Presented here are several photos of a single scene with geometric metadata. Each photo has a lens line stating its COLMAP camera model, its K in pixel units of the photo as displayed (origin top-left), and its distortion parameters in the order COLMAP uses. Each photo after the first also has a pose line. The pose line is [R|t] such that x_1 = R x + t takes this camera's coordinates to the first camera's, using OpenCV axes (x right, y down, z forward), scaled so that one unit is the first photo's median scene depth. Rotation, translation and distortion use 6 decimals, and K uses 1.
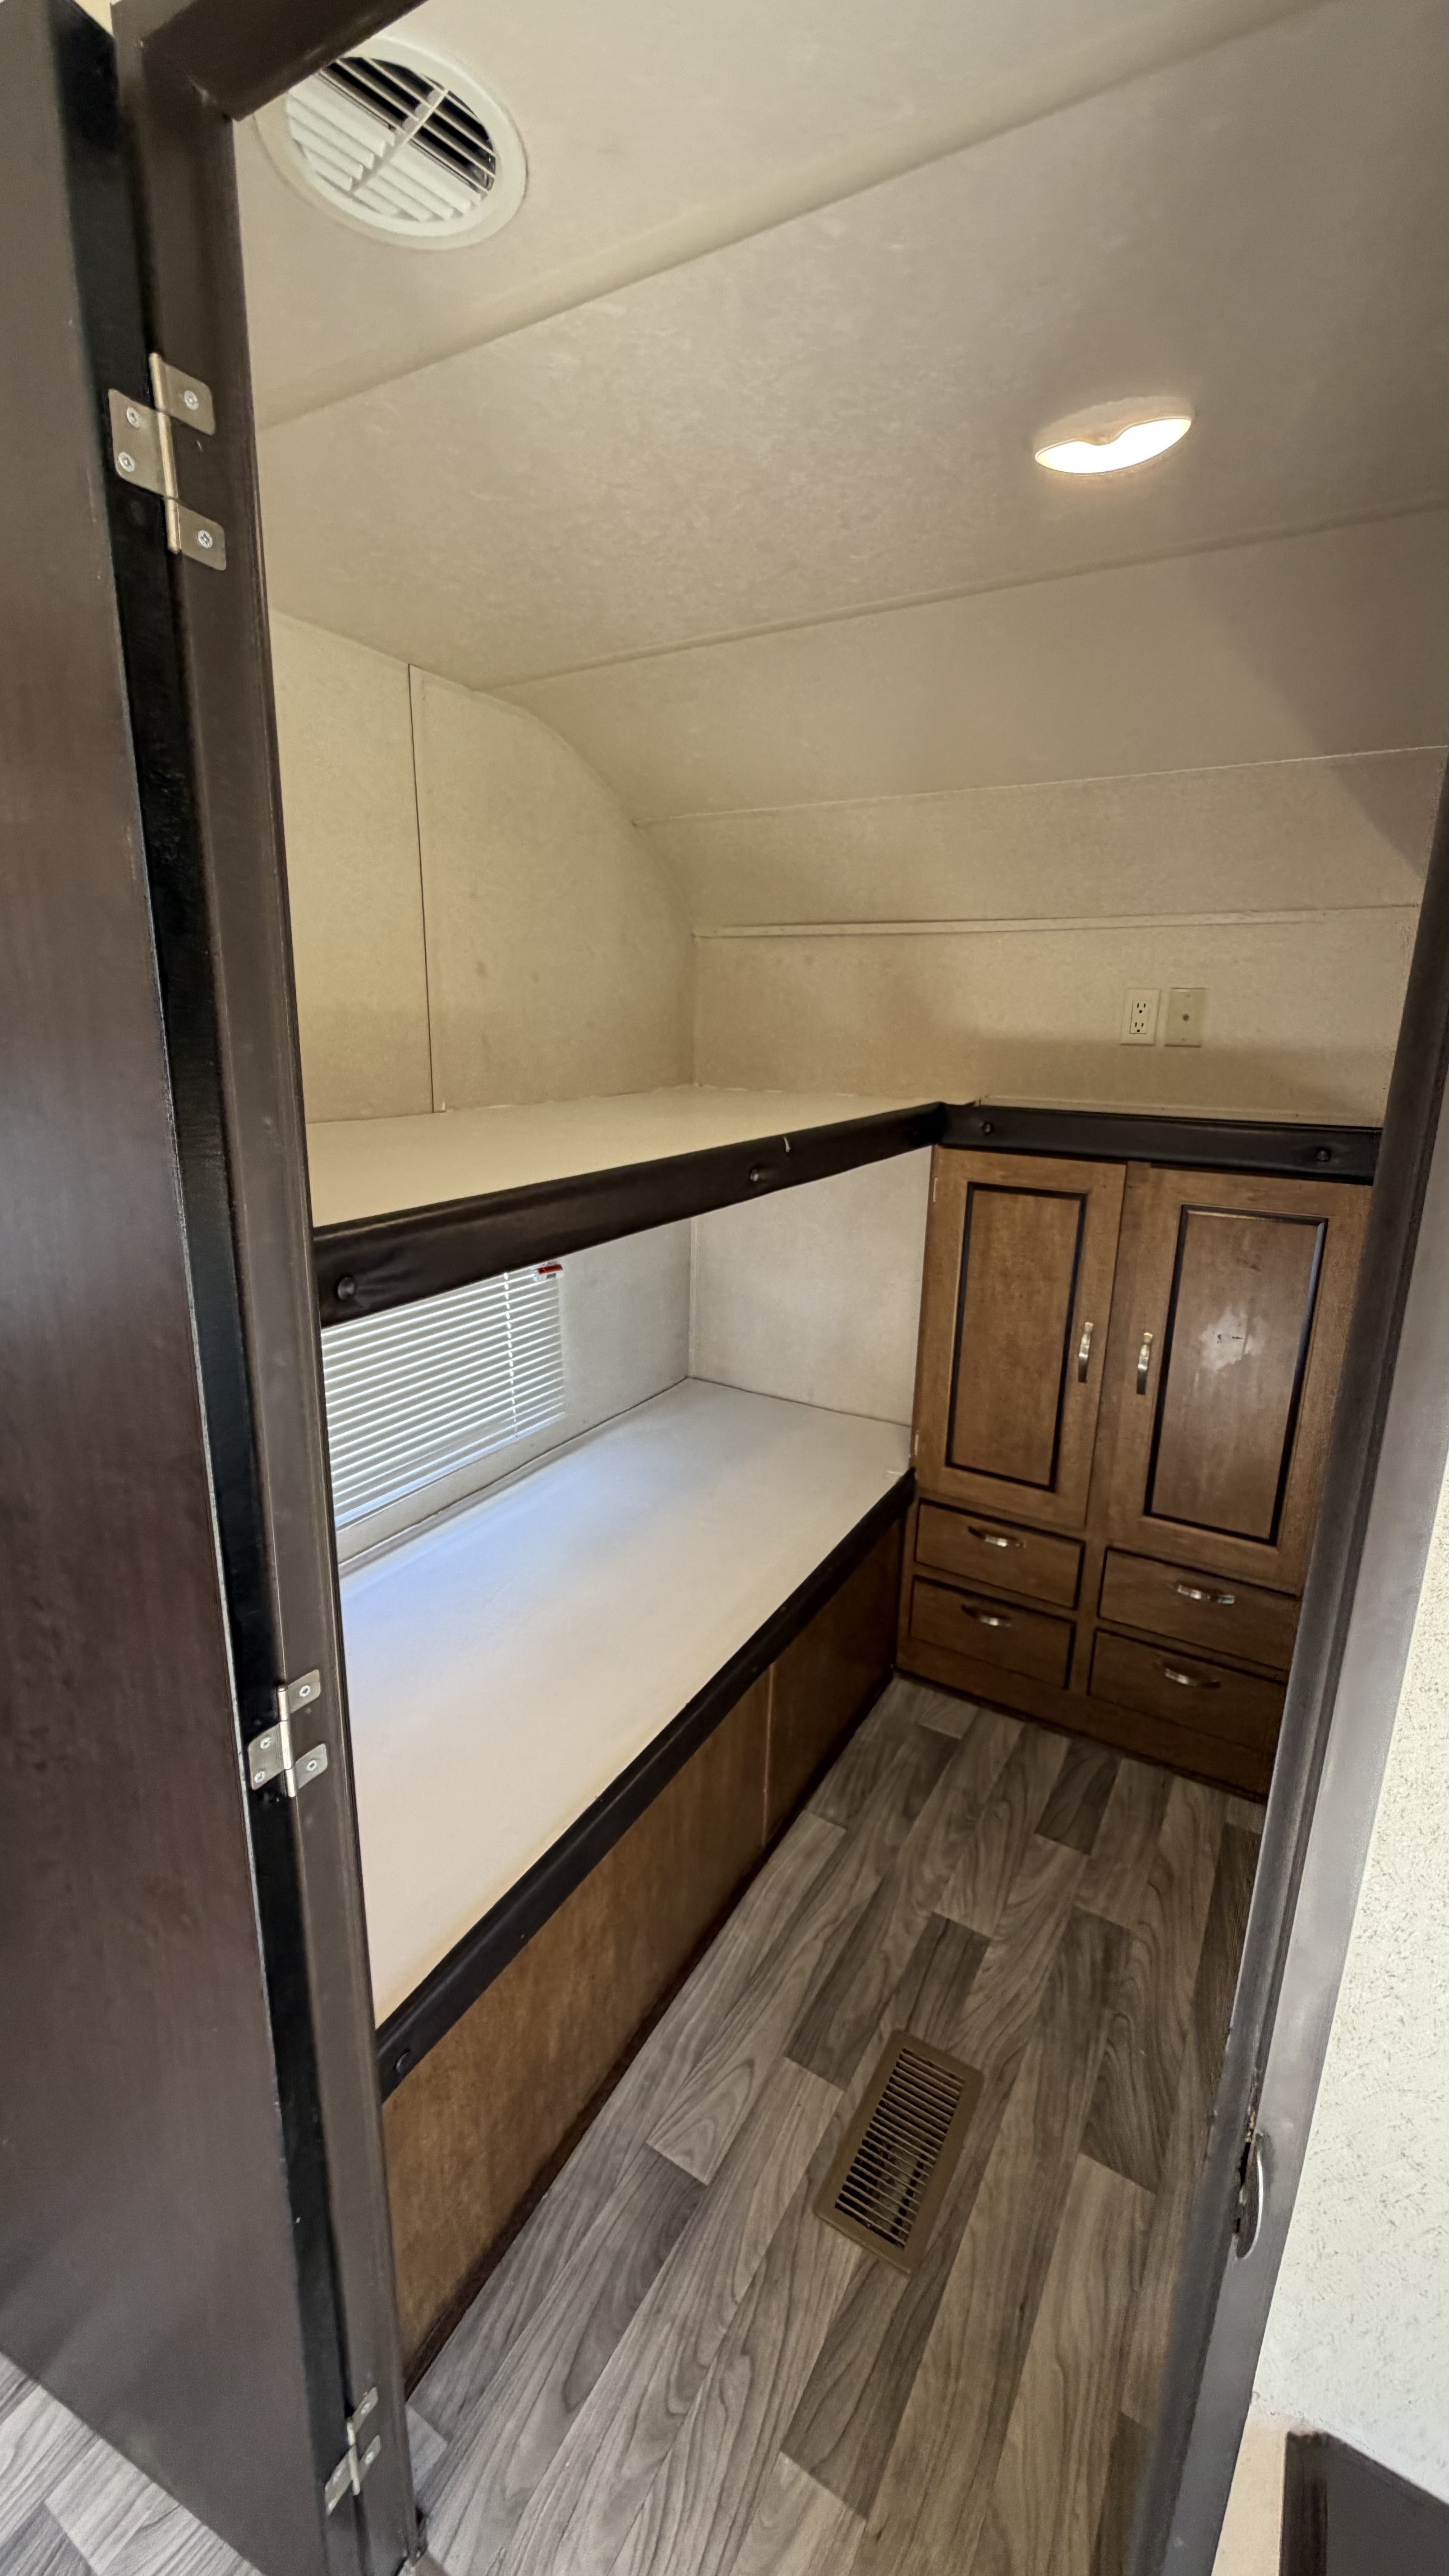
lens RADIAL K [[1025.5, 0, 732.9], [0, 1025.5, 1279.6], [0, 0, 1]] dist [0.004951, -0.000004]
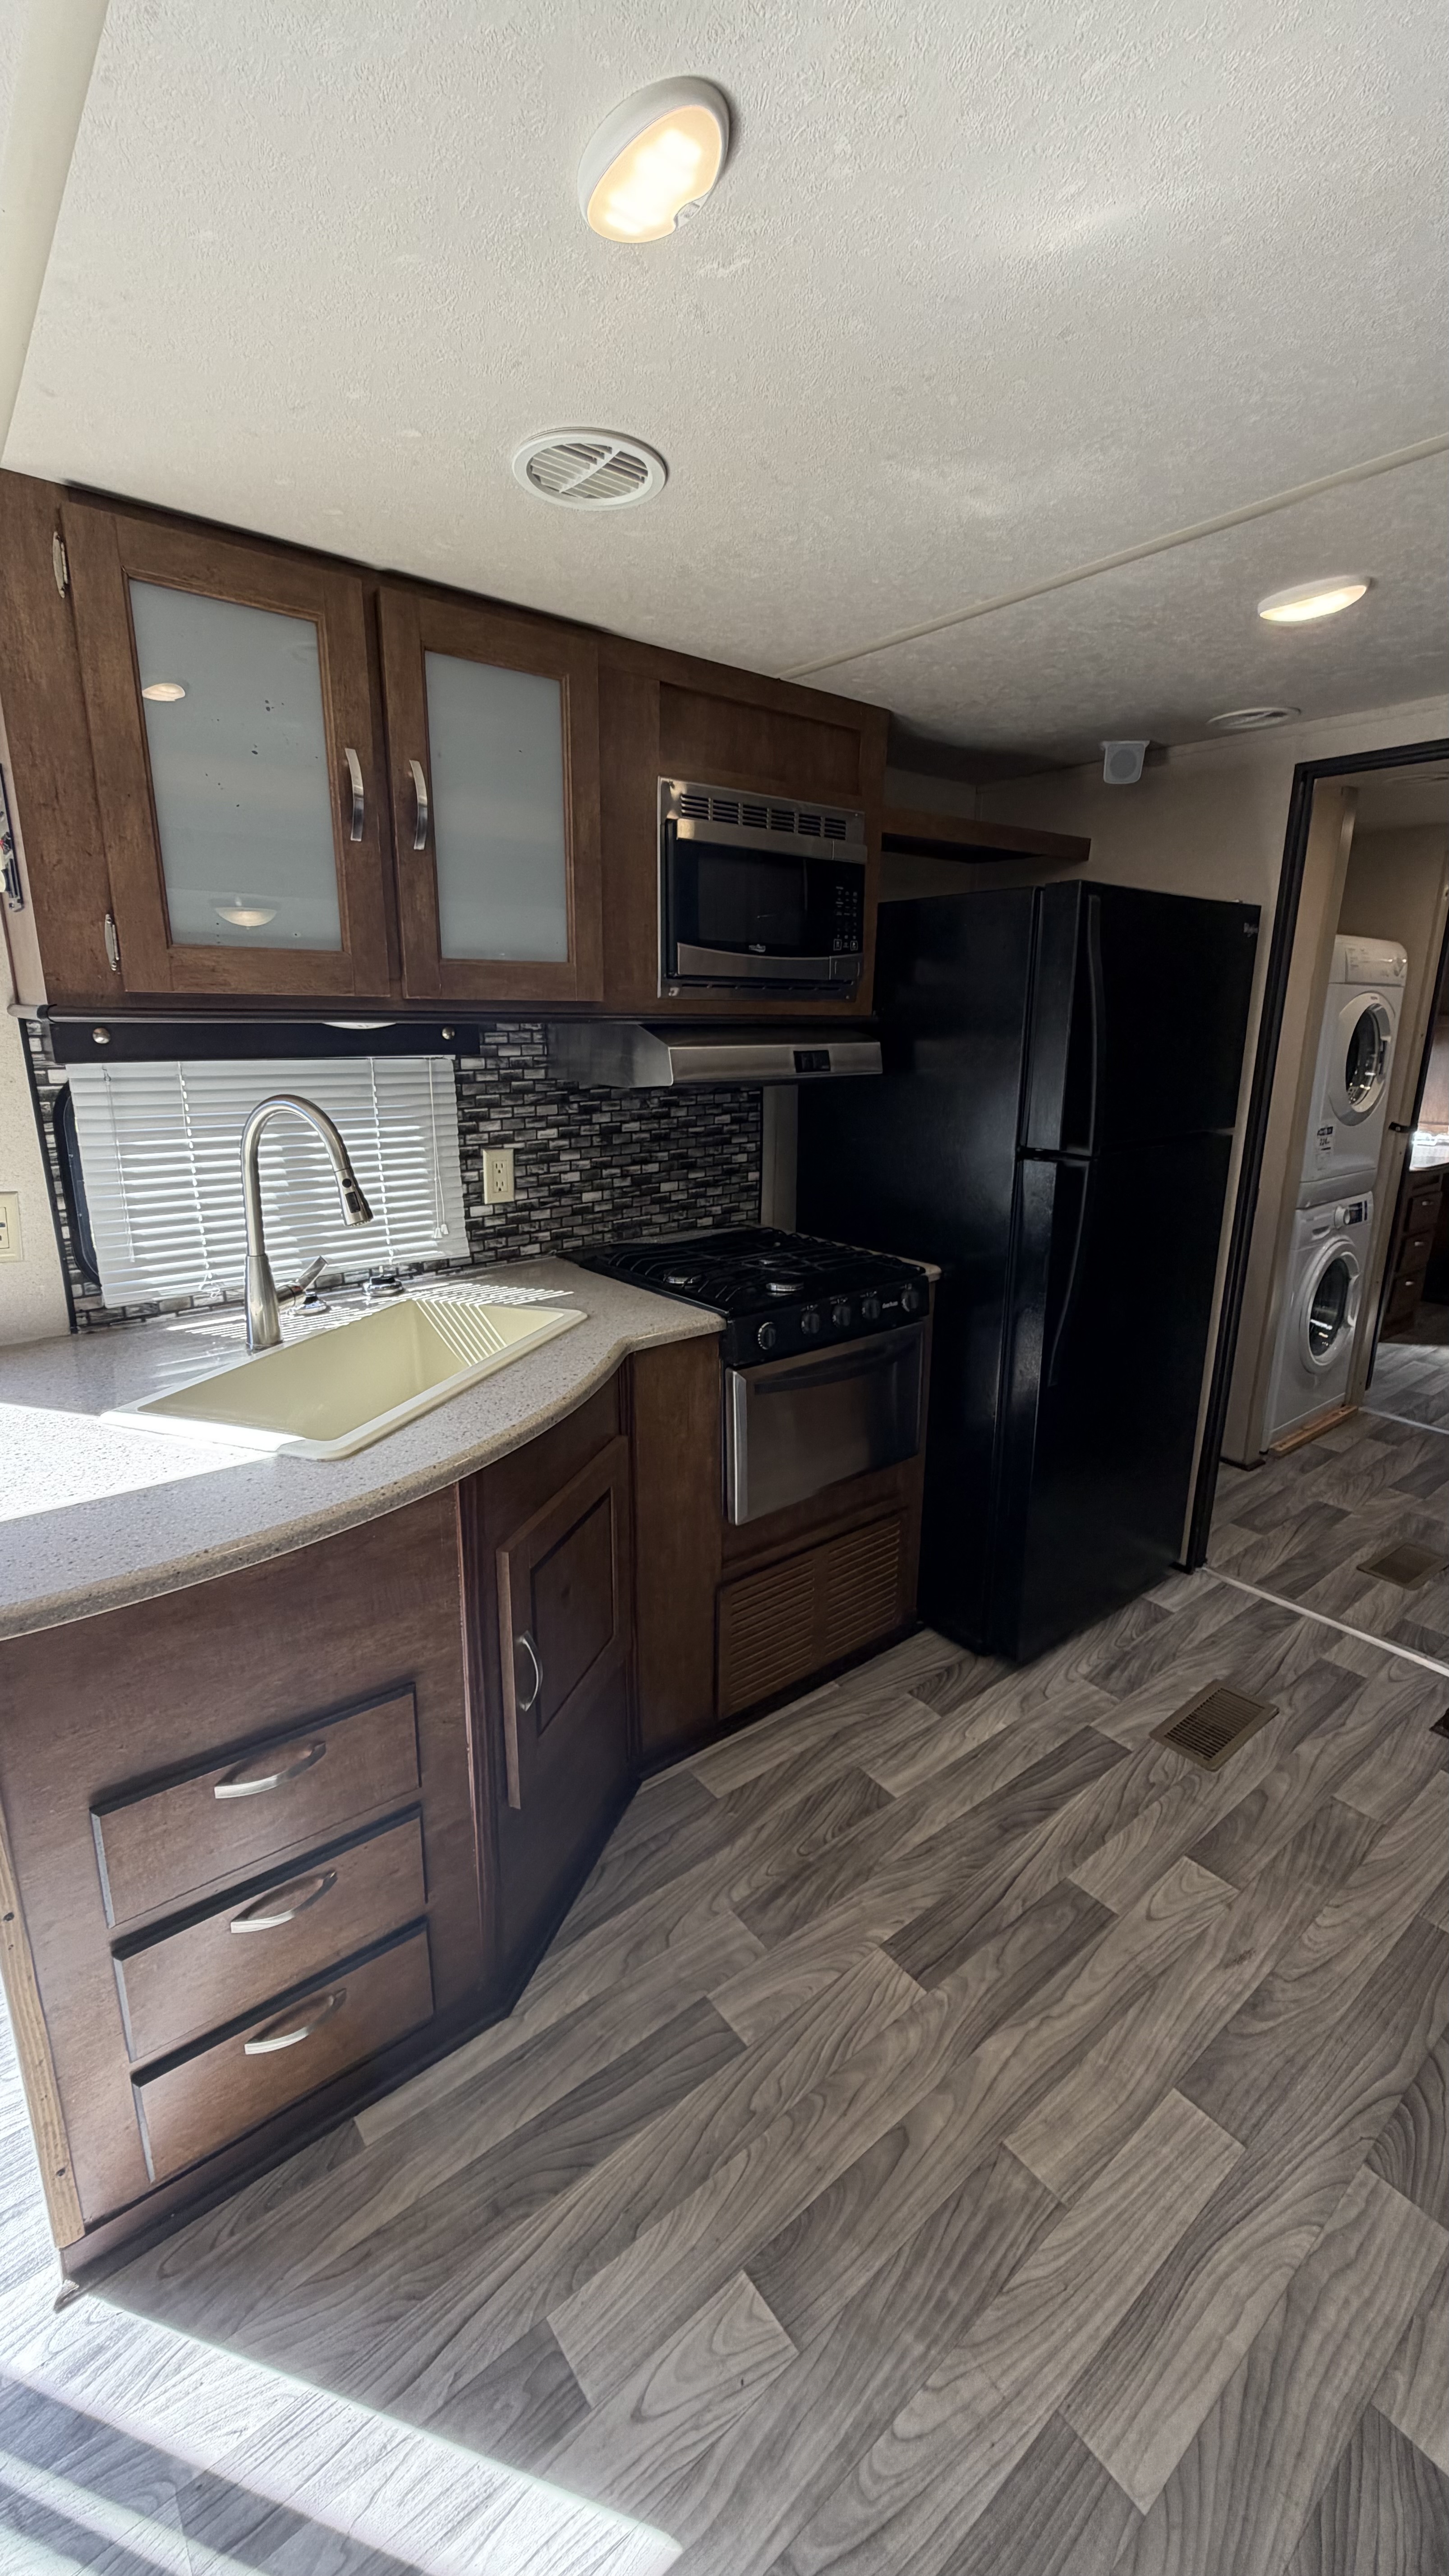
lens RADIAL K [[1025.5, 0, 729.5], [0, 1025.5, 1285.7], [0, 0, 1]] dist [0.004951, -0.000004]
pose [[-0.936805, -0.110620, 0.331903, 0.127443], [0.060862, 0.882700, 0.465979, -0.337605], [-0.344517, 0.456731, -0.820186, 1.500630]]
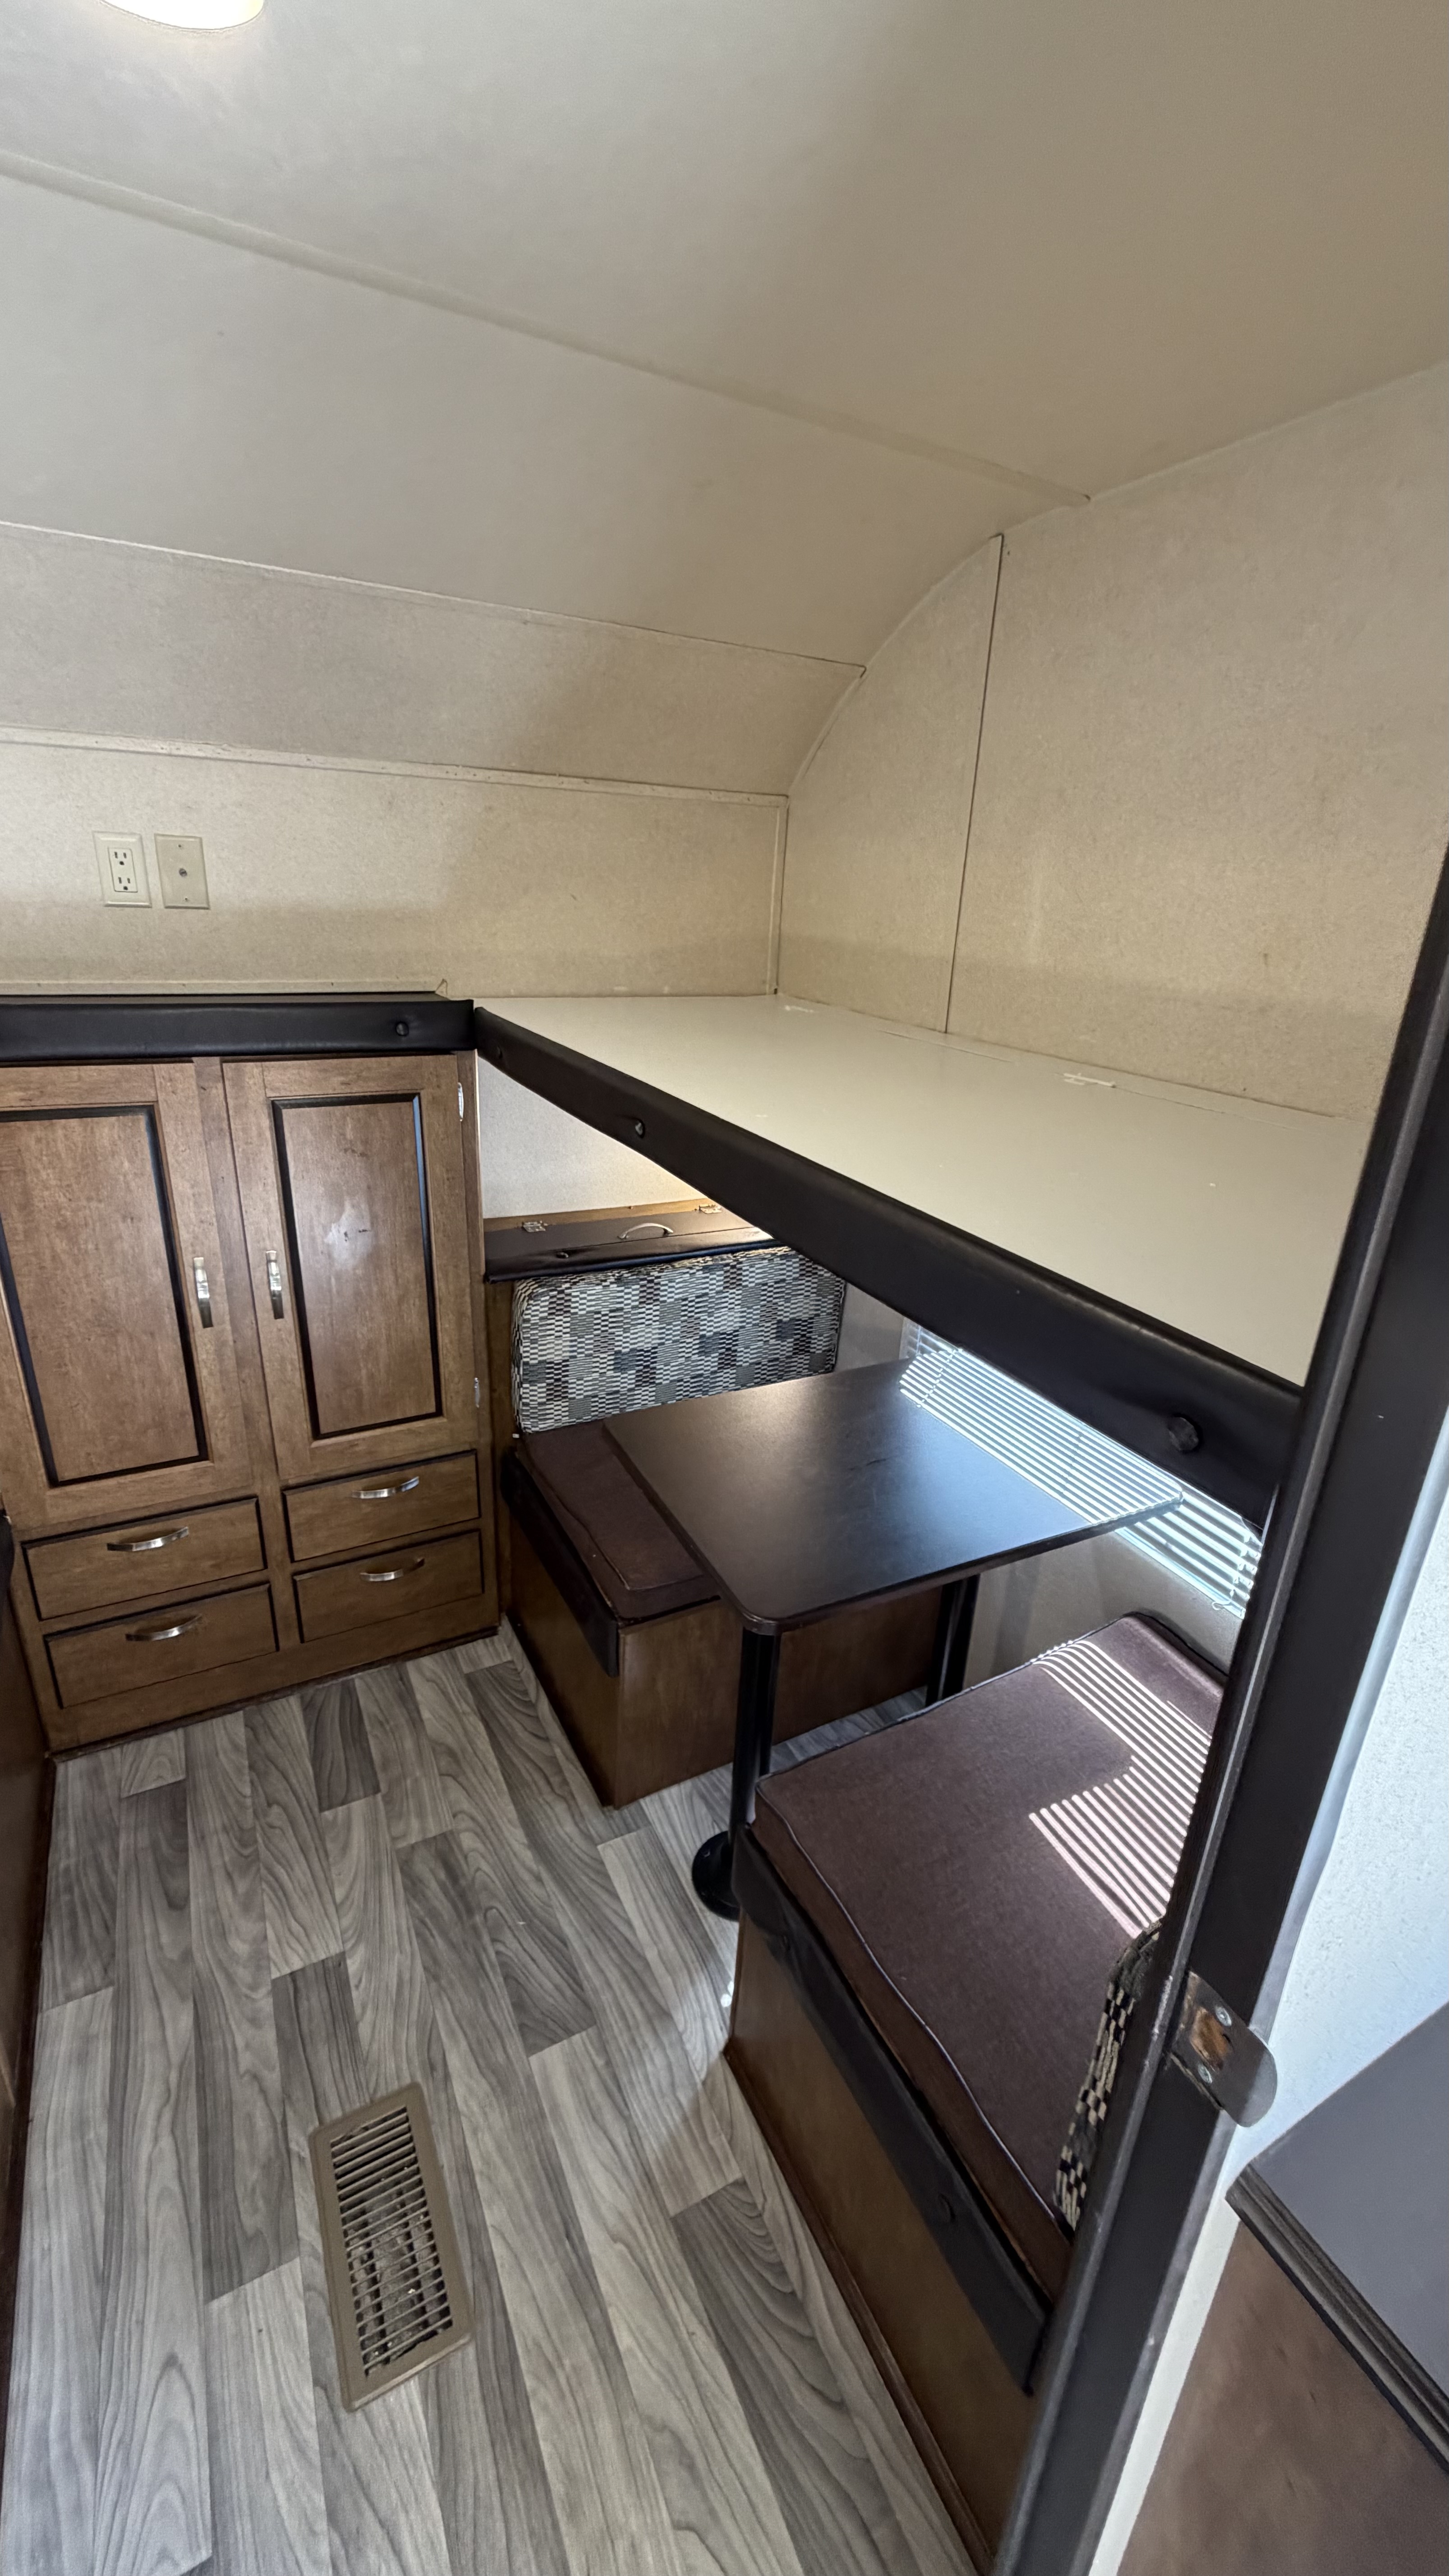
lens RADIAL K [[1025.5, 0, 714.8], [0, 1025.5, 1279.6], [0, 0, 1]] dist [0.004951, -0.000004]
pose [[0.530414, -0.302543, 0.791915, -0.109496], [0.178987, 0.953058, 0.244222, -0.079035], [-0.828628, 0.012204, 0.559666, 0.212319]]
